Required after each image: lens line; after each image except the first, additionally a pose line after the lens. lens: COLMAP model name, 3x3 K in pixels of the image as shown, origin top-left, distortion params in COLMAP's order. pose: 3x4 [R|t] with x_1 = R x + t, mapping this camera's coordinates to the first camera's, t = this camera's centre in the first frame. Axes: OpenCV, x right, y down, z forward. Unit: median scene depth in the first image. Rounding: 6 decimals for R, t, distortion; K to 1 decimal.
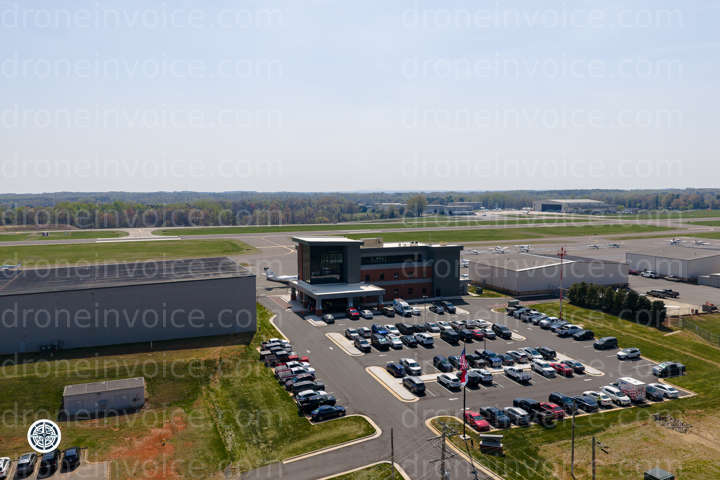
lens RADIAL K [[596.4, 0, 362.5], [0, 596.4, 238.6], [0, 0, 1]] dist [0.002350, -0.009051]
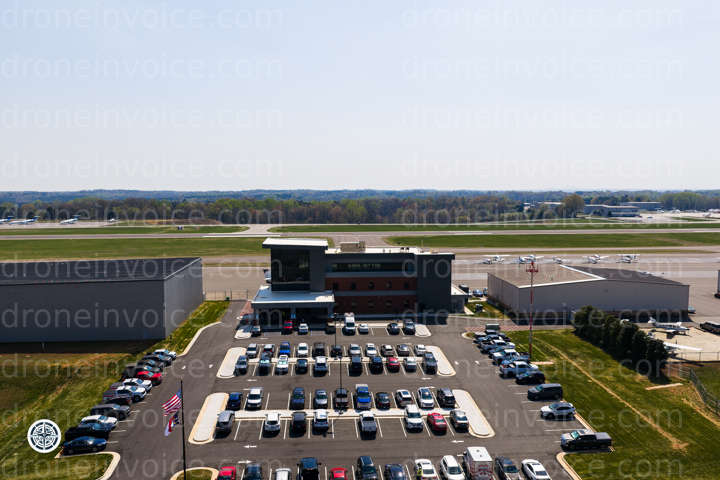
lens RADIAL K [[596.4, 0, 362.5], [0, 596.4, 238.6], [0, 0, 1]] dist [0.002350, -0.009051]
pose [[0.953427, 0.027415, -0.300375, 0.317061], [-0.026481, 0.999624, 0.007183, -0.013761], [0.300459, 0.001105, 0.953794, 0.163123]]
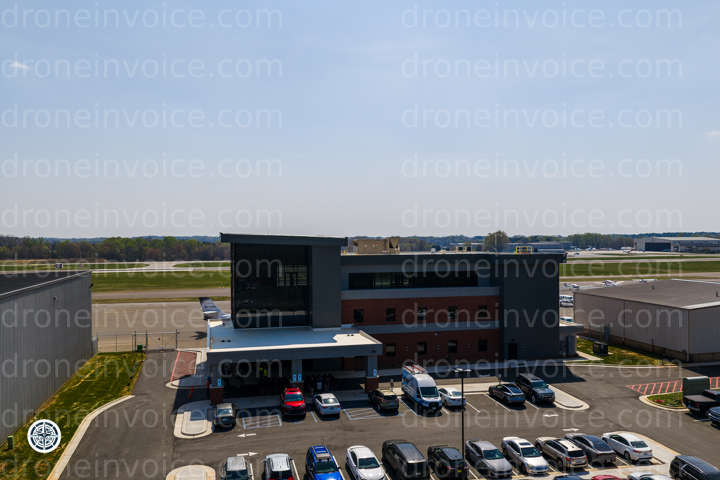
lens RADIAL K [[597.5, 0, 359.6], [0, 597.5, 252.6], [0, 0, 1]] dist [0.001403, -0.008586]
pose [[0.990155, 0.003147, -0.139939, 0.076264], [-0.010695, 0.998526, -0.053219, 0.040747], [0.139566, 0.054192, 0.988729, 0.536327]]
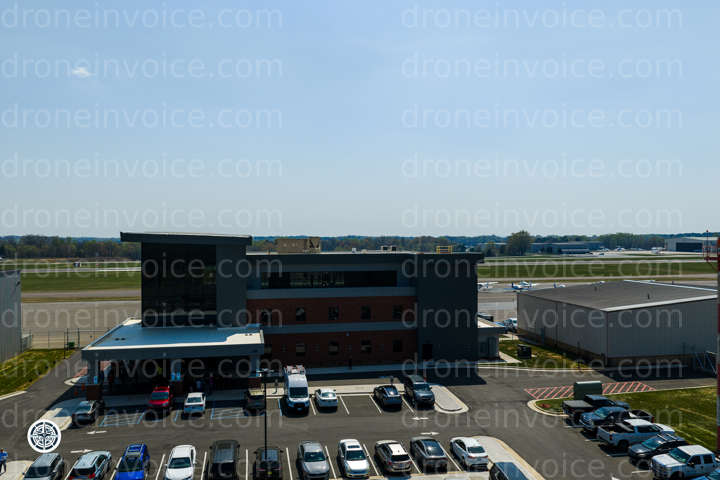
lens RADIAL K [[596.4, 0, 362.5], [0, 596.4, 238.6], [0, 0, 1]] dist [0.002350, -0.009051]
pose [[0.981112, 0.000996, -0.193437, 0.177049], [-0.015896, 0.997020, -0.075492, 0.039346], [0.192785, 0.077141, 0.978204, 0.553649]]
